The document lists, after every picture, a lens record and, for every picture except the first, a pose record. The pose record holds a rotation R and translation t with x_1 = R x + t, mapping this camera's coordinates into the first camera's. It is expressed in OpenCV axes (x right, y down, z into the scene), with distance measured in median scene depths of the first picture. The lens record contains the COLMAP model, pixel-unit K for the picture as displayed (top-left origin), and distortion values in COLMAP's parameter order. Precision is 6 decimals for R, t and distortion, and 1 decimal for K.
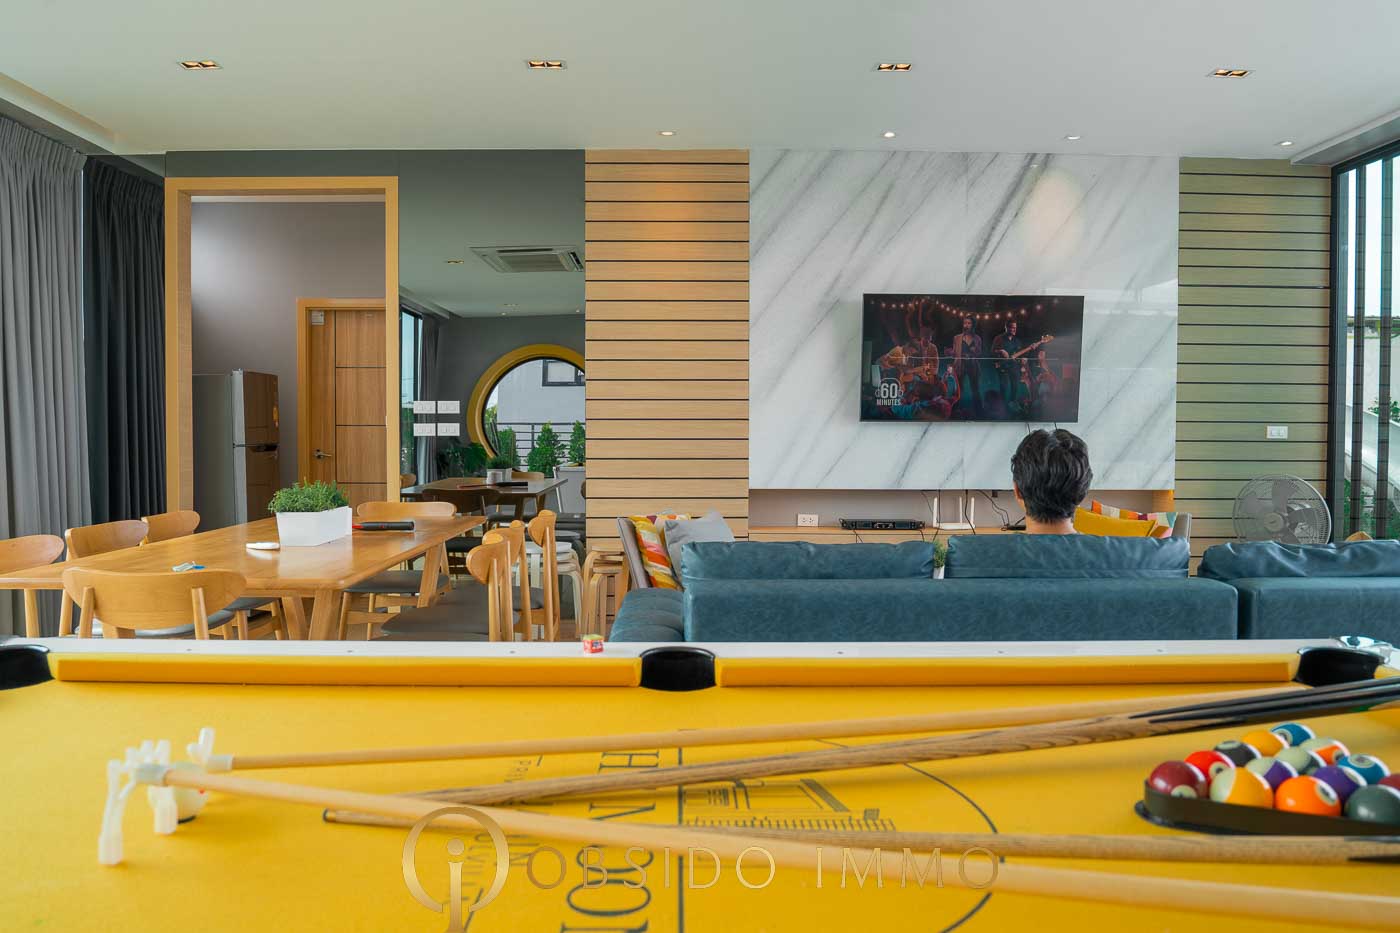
lens RADIAL K [[973.9, 0, 676.9], [0, 973.9, 461.9], [0, 0, 1]] dist [-0.045344, -0.001240]
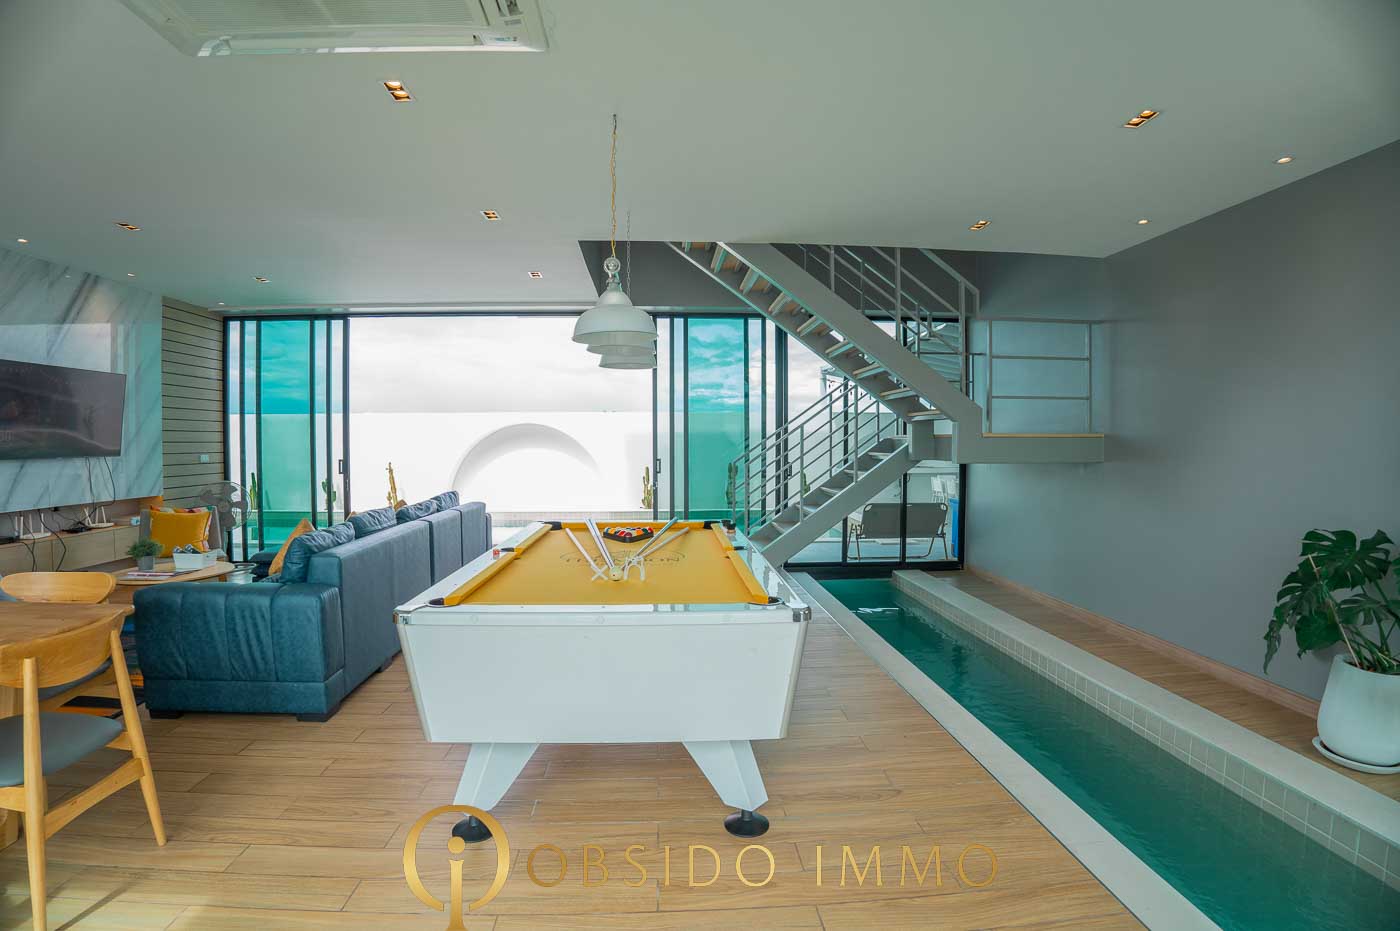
lens RADIAL K [[647.6, 0, 704.3], [0, 647.6, 461.5], [0, 0, 1]] dist [-0.061384, 0.000921]
pose [[-0.063544, -0.033722, 0.997409, -0.614497], [0.038812, 0.998589, 0.036234, -0.031179], [-0.997224, 0.041014, -0.062146, 0.135188]]
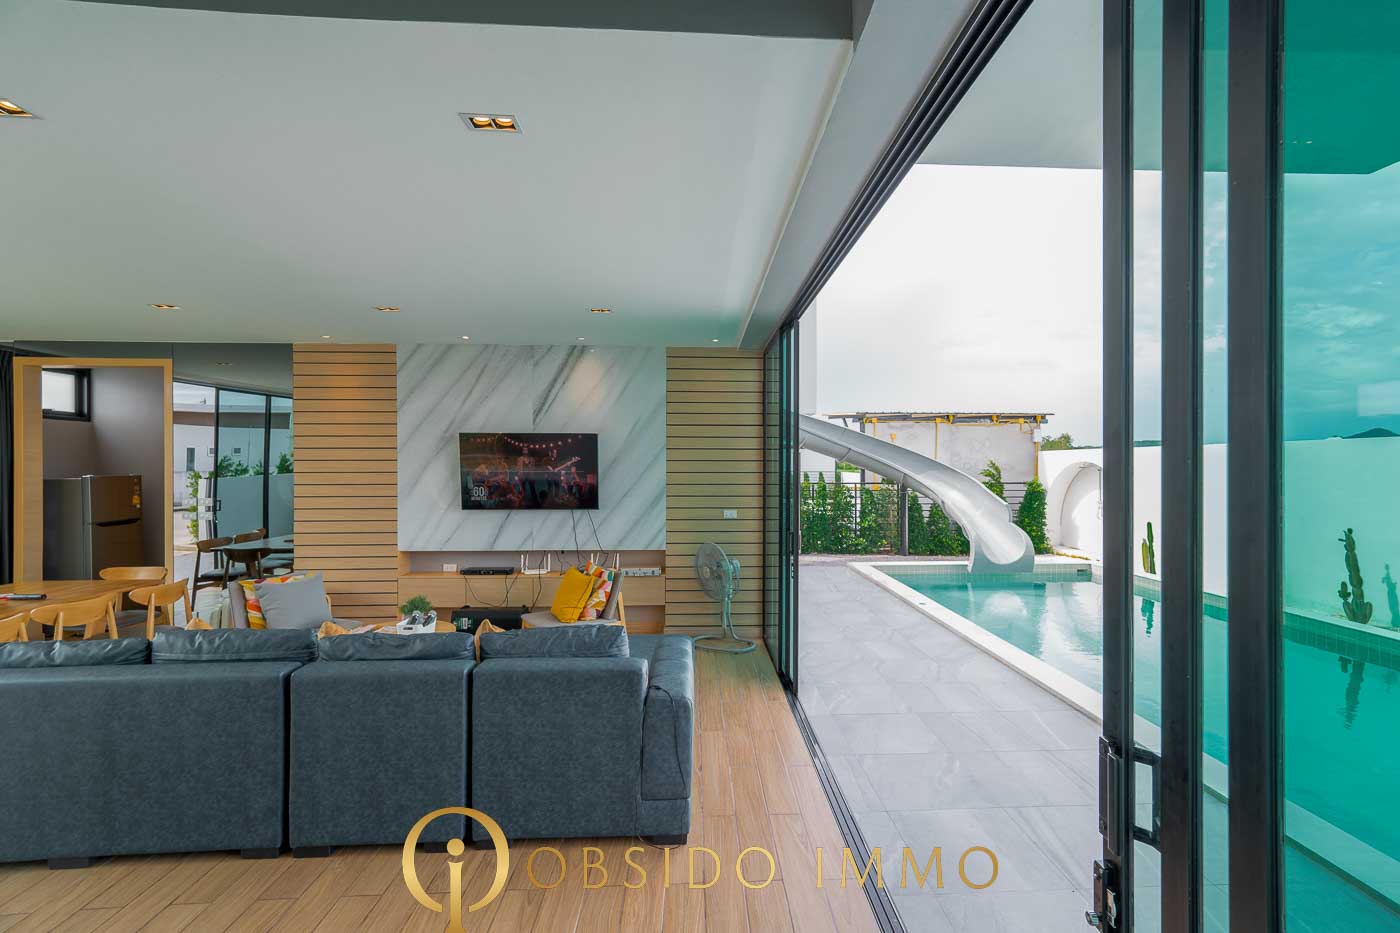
lens RADIAL K [[605.8, 0, 692.6], [0, 605.8, 465.4], [0, 0, 1]] dist [-0.000606, 0.000197]
pose [[0.999361, -0.001980, 0.035700, 0.534373], [0.003243, 0.999369, -0.035360, -0.078628], [-0.035607, 0.035453, 0.998737, -0.032766]]
